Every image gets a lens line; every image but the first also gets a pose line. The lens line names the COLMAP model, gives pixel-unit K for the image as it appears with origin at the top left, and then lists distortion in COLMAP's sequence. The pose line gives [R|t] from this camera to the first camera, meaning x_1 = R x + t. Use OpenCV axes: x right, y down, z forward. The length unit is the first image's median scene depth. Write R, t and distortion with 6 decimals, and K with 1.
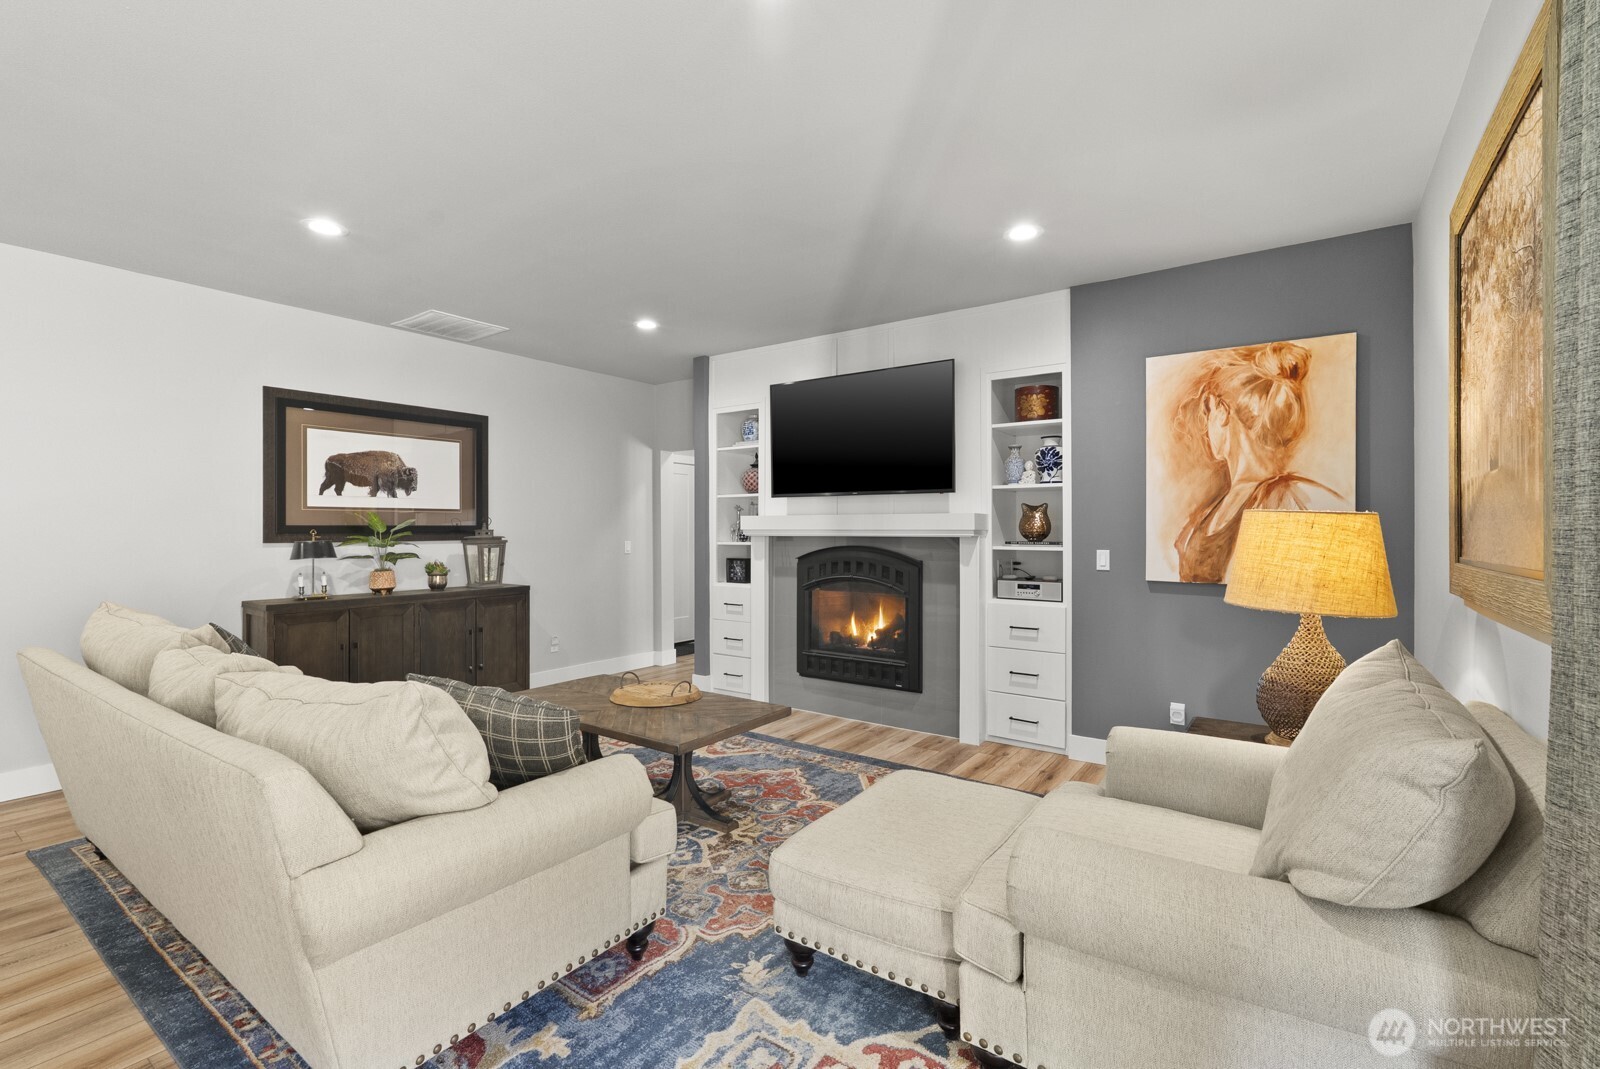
lens RADIAL K [[726.9, 0, 788.9], [0, 726.9, 528.3], [0, 0, 1]] dist [-0.001611, -0.000452]
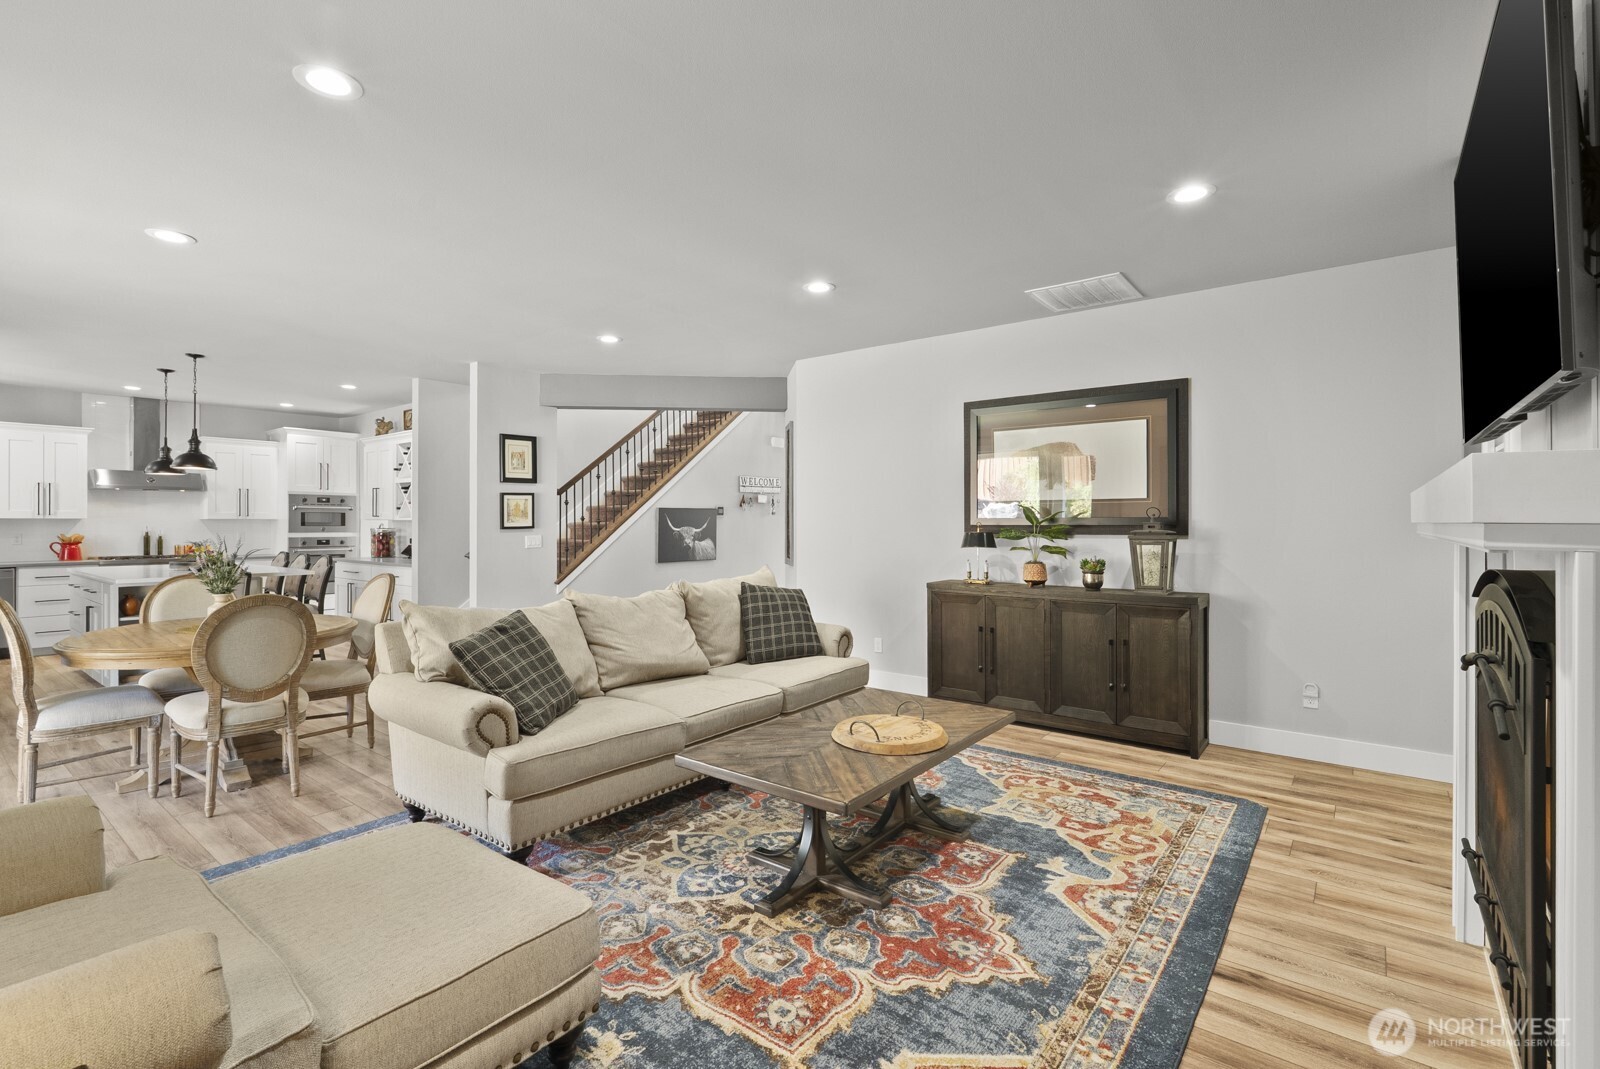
lens RADIAL K [[726.9, 0, 788.8], [0, 726.9, 521.1], [0, 0, 1]] dist [-0.001611, -0.000452]
pose [[-0.049099, -0.000952, -0.998793, 0.550928], [0.000428, 0.999999, -0.000974, 0.001494], [0.998794, -0.000476, -0.049098, 0.854379]]
